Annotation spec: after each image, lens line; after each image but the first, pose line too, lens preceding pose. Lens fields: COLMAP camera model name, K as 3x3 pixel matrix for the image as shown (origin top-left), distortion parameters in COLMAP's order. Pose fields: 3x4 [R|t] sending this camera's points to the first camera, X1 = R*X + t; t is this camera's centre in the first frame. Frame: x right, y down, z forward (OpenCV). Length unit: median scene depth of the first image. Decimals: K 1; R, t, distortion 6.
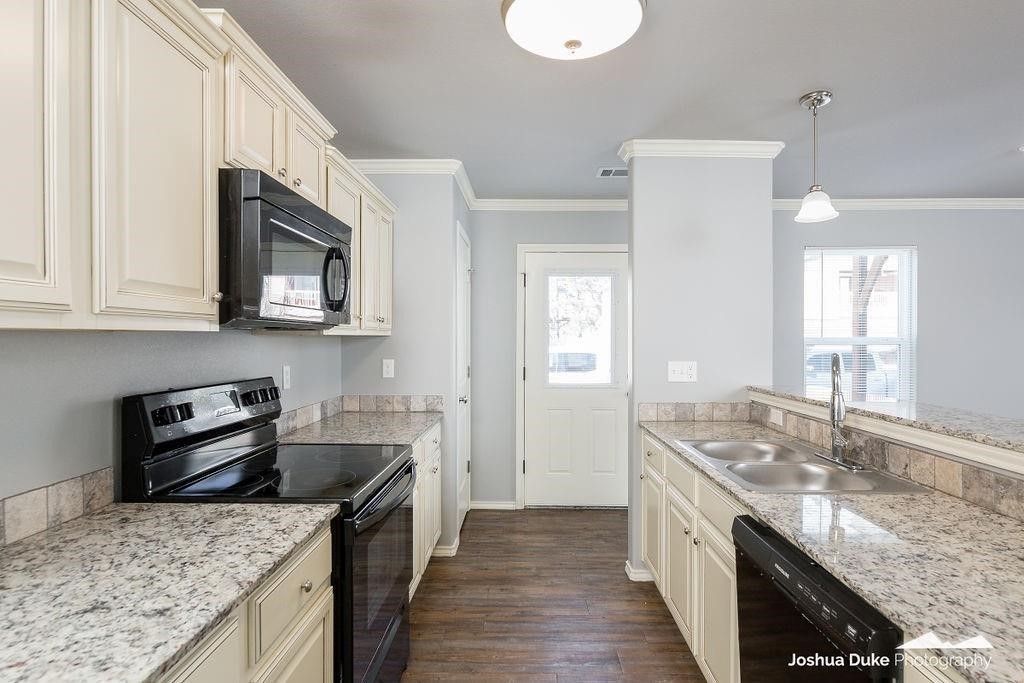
lens RADIAL K [[526.1, 0, 510.7], [0, 526.1, 341.6], [0, 0, 1]] dist [-0.004769, 0.000519]
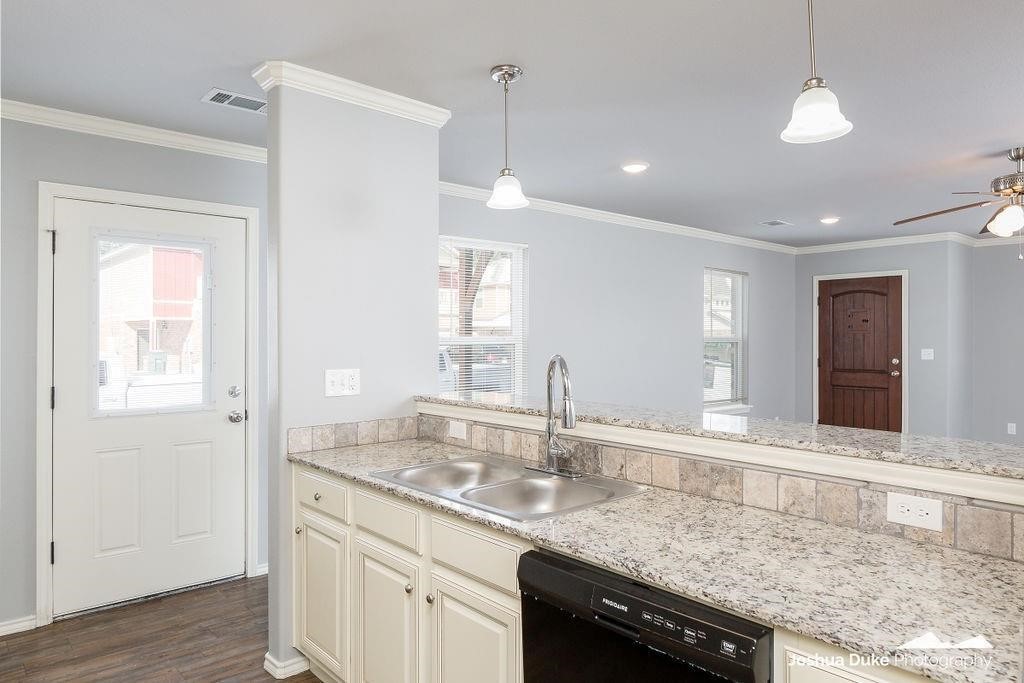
lens RADIAL K [[669.4, 0, 511.5], [0, 669.4, 338.1], [0, 0, 1]] dist [0.002283, -0.003570]
pose [[0.740249, -0.002471, 0.672328, -0.150689], [0.006021, 0.999978, -0.002954, -0.002860], [-0.672306, 0.006234, 0.740247, 0.118360]]
